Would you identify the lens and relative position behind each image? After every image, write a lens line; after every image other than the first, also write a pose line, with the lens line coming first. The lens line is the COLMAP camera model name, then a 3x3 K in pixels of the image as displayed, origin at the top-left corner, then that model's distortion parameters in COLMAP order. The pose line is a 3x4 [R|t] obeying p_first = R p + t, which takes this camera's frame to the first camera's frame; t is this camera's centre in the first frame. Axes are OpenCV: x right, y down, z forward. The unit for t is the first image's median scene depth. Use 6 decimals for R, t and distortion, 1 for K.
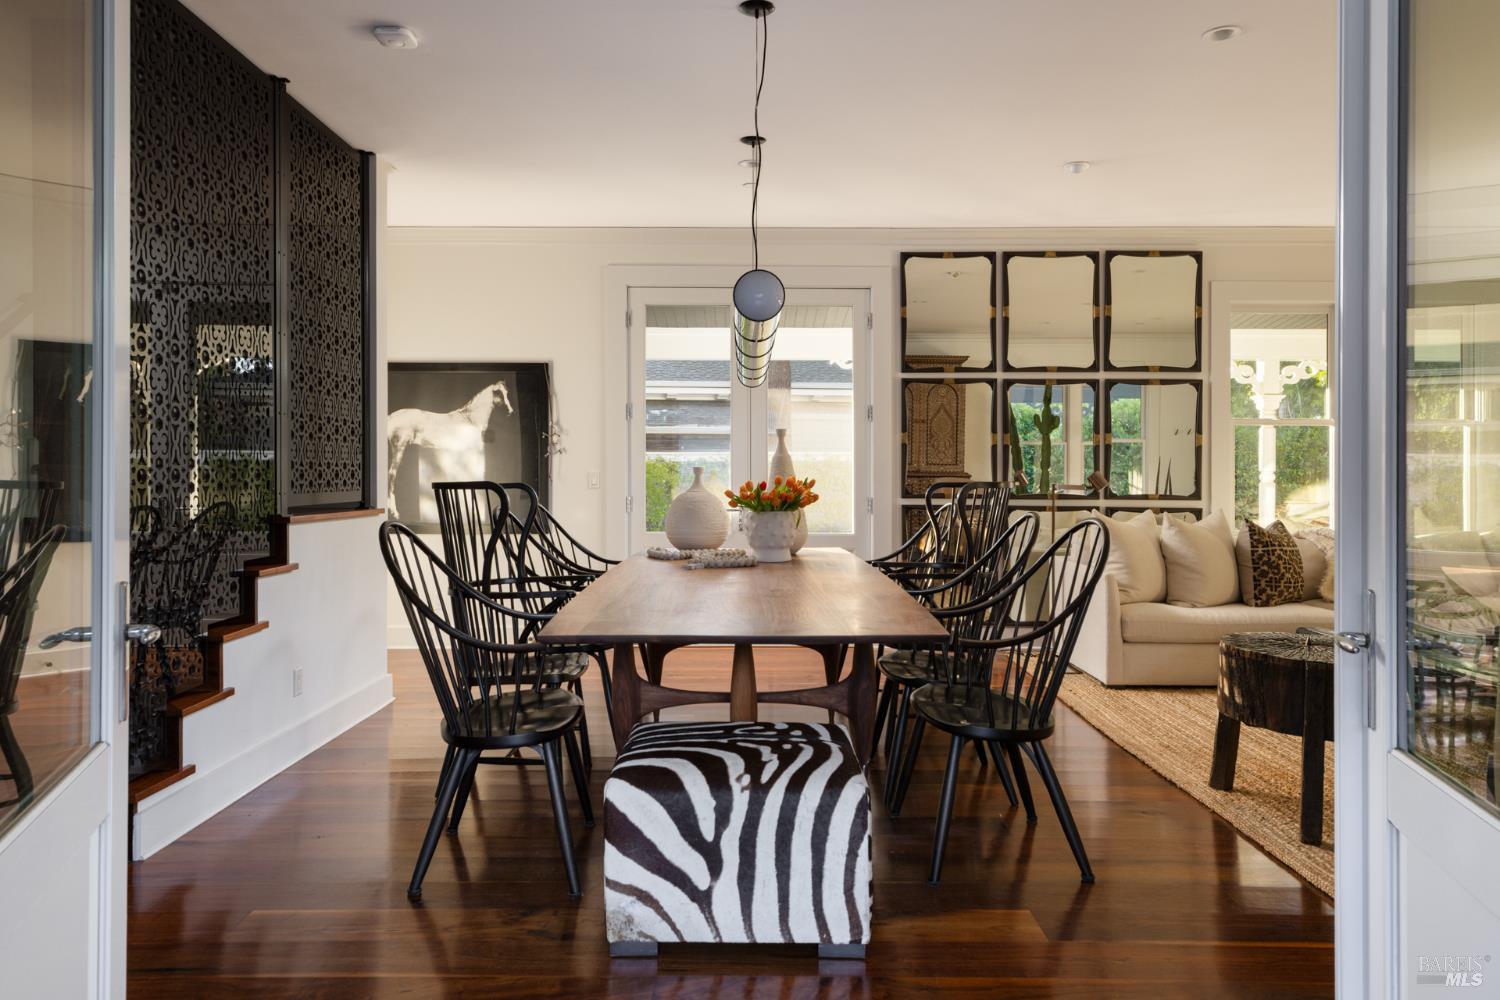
lens RADIAL K [[992.9, 0, 749.6], [0, 992.9, 479.5], [0, 0, 1]] dist [-0.030146, -0.002130]
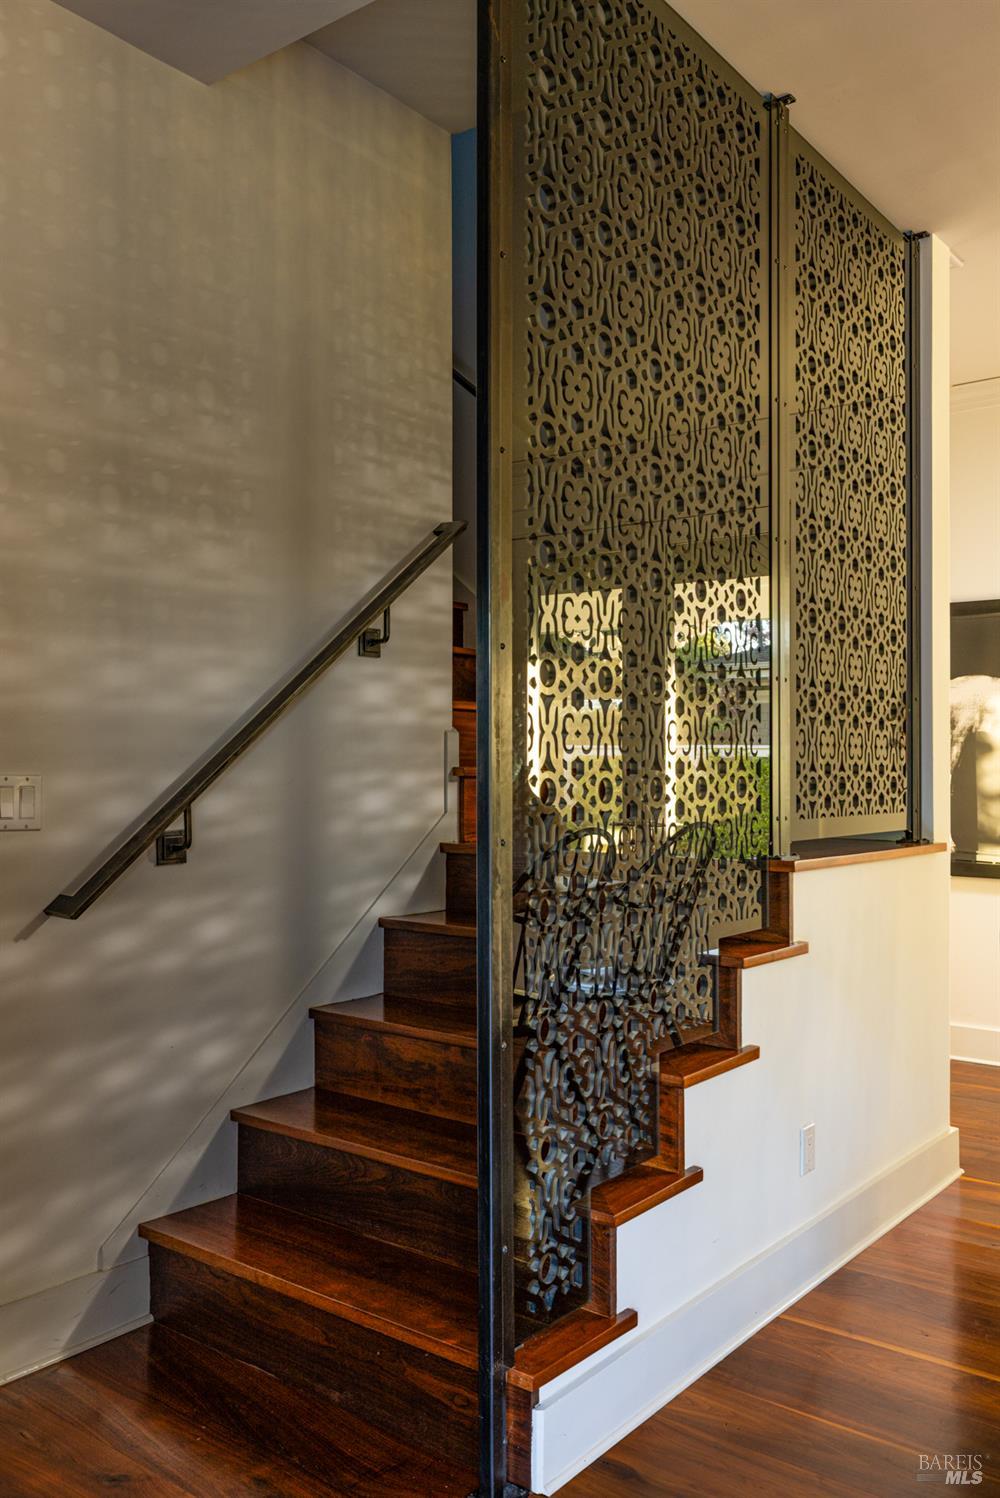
lens RADIAL K [[1240.4, 0, 500.0], [0, 1240.4, 749.0], [0, 0, 1]] dist [0.074623, 0.001148]
pose [[0.792619, -0.010153, -0.609632, -0.154356], [-0.005989, 0.999683, -0.024436, -0.007442], [0.609688, 0.023019, 0.792308, 0.310504]]
